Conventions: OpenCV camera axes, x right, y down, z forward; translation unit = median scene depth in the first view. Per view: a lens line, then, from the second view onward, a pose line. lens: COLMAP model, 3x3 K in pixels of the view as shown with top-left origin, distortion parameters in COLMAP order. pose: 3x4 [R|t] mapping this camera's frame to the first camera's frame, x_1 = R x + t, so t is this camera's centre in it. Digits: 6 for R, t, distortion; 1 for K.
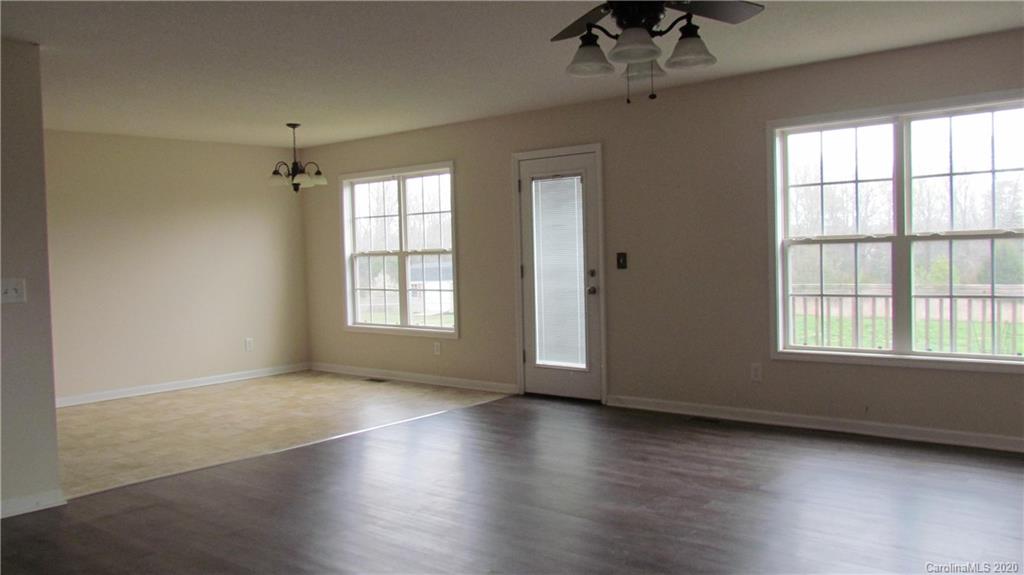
lens RADIAL K [[882.8, 0, 511.9], [0, 882.8, 294.0], [0, 0, 1]] dist [-0.000507, 0.001191]
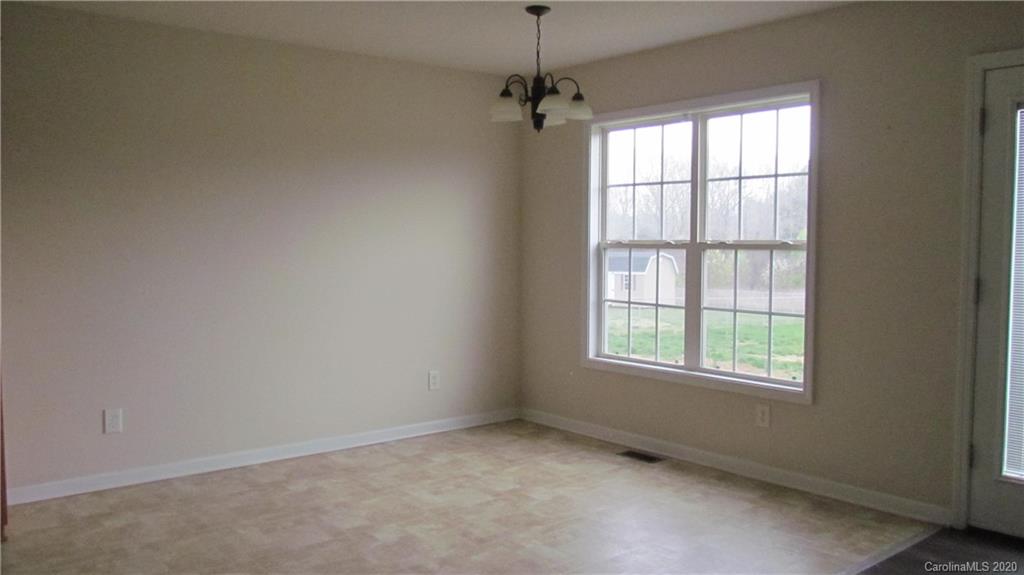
lens RADIAL K [[845.9, 0, 512.0], [0, 845.9, 287.5], [0, 0, 1]] dist [-0.018164, 0.001541]
pose [[0.987449, 0.039344, -0.152957, -0.156224], [-0.038065, 0.999212, 0.011287, -0.019536], [0.153280, -0.005323, 0.988168, 0.419461]]
